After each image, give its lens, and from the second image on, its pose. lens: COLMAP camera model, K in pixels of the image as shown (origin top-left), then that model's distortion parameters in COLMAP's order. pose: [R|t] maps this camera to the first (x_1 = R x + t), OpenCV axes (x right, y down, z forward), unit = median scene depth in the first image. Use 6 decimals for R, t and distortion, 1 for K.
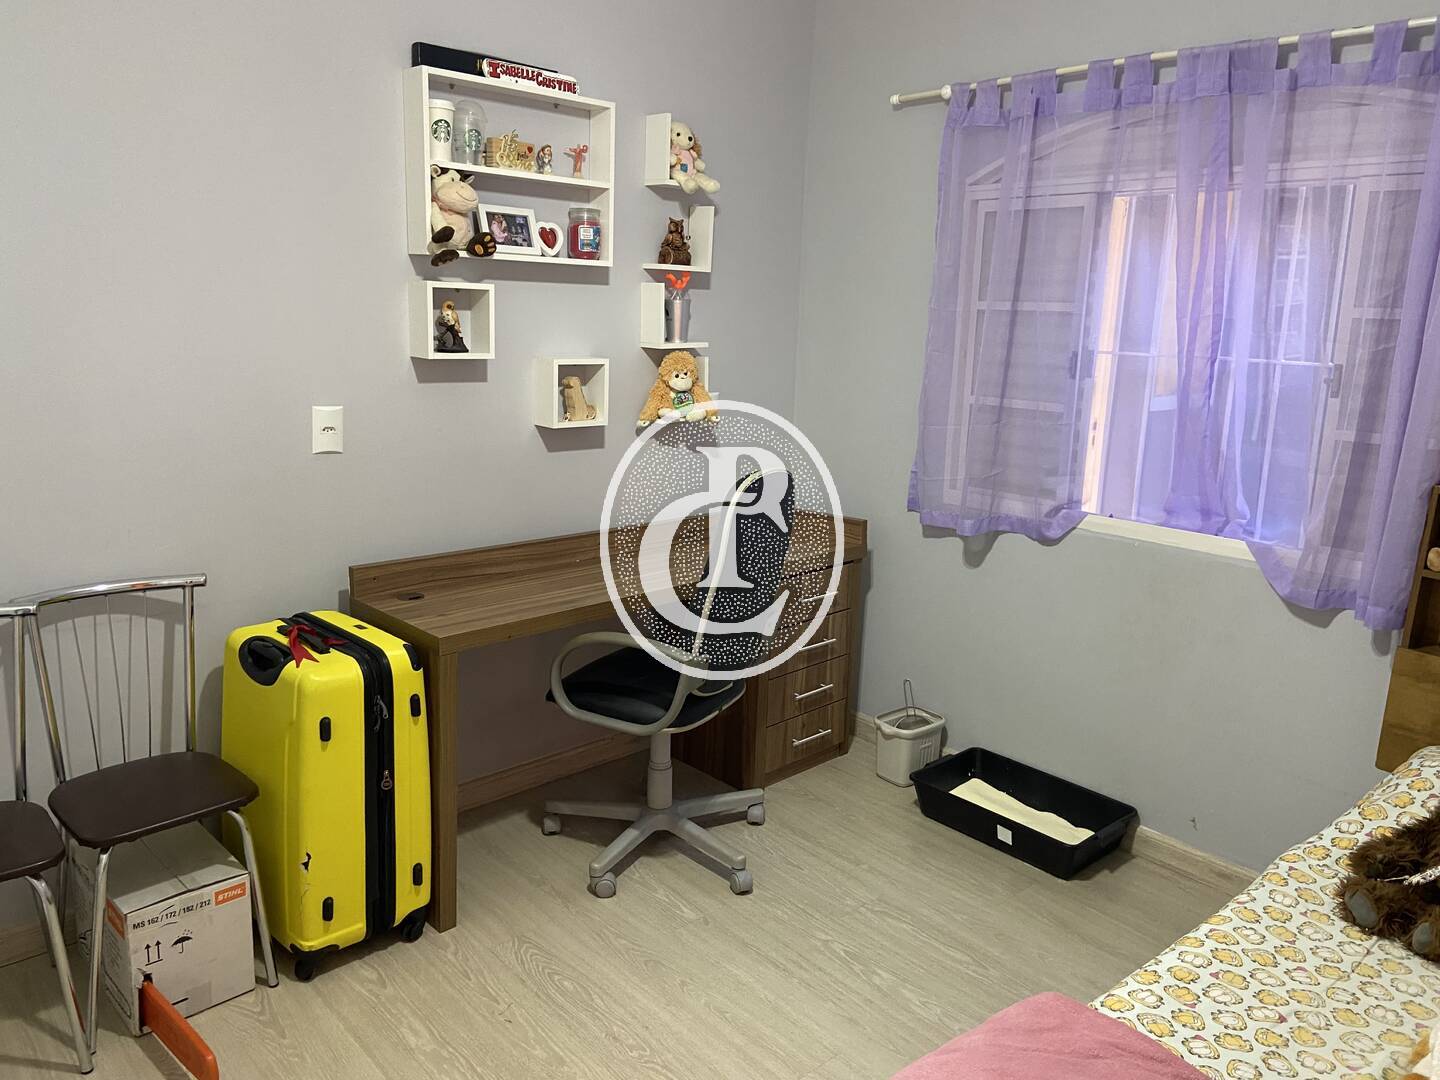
lens RADIAL K [[1086.5, 0, 711.7], [0, 1086.5, 530.4], [0, 0, 1]] dist [0.121668, -0.149893]
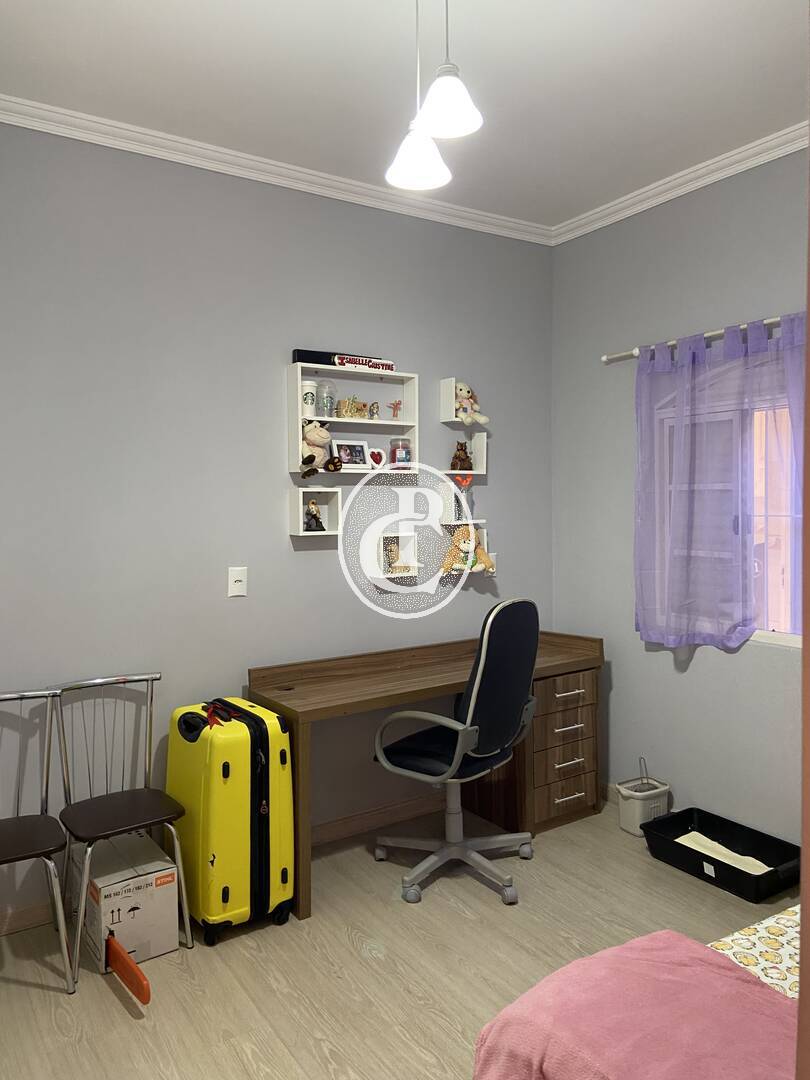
lens RADIAL K [[814.9, 0, 416.3], [0, 814.9, 539.6], [0, 0, 1]] dist [0.121668, -0.149893]
pose [[0.987902, -0.035046, -0.151071, 0.088773], [0.010735, 0.987248, -0.158829, 0.039658], [0.154711, 0.155286, 0.975680, -0.128172]]
